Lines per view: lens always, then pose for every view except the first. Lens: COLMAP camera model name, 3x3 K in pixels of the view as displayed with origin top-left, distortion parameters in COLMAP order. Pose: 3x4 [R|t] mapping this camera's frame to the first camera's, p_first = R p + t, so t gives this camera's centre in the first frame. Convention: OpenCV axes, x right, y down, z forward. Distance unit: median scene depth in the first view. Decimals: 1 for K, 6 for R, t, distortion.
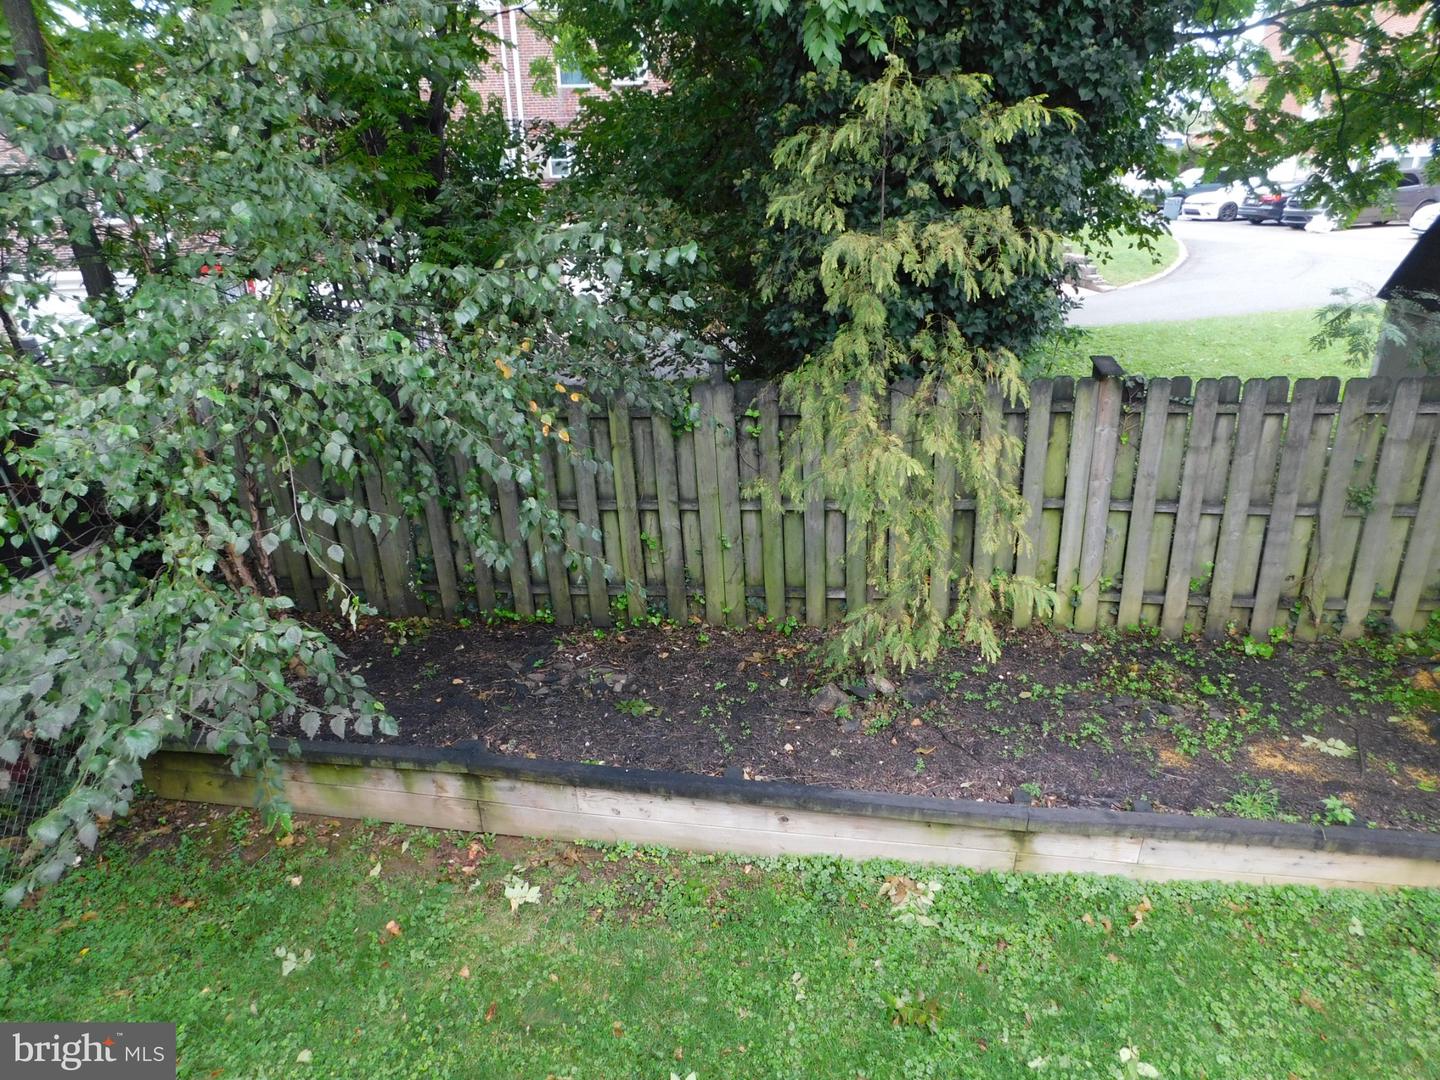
lens RADIAL K [[955.2, 0, 720.0], [0, 955.2, 541.2], [0, 0, 1]] dist [-0.056154, 0.042301]
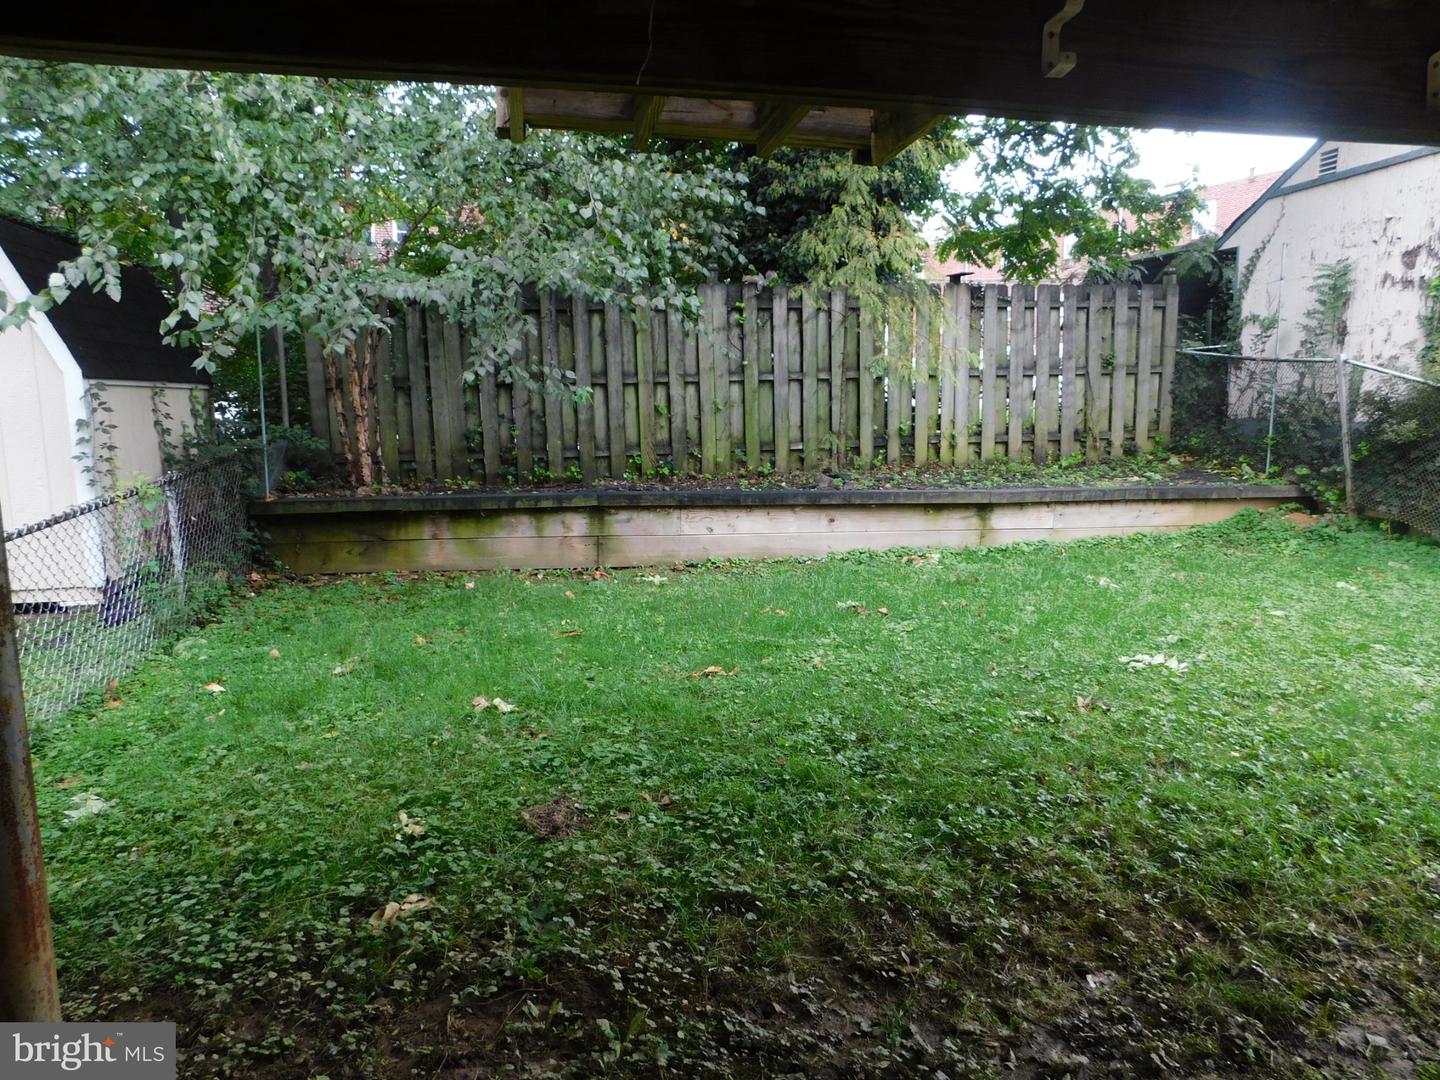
lens RADIAL K [[955.2, 0, 717.7], [0, 955.2, 539.1], [0, 0, 1]] dist [-0.056154, 0.042301]
pose [[0.946737, -0.023176, 0.321174, -0.457686], [0.103387, 0.966477, -0.235017, 0.529221], [-0.304961, 0.255705, 0.917395, -0.201967]]
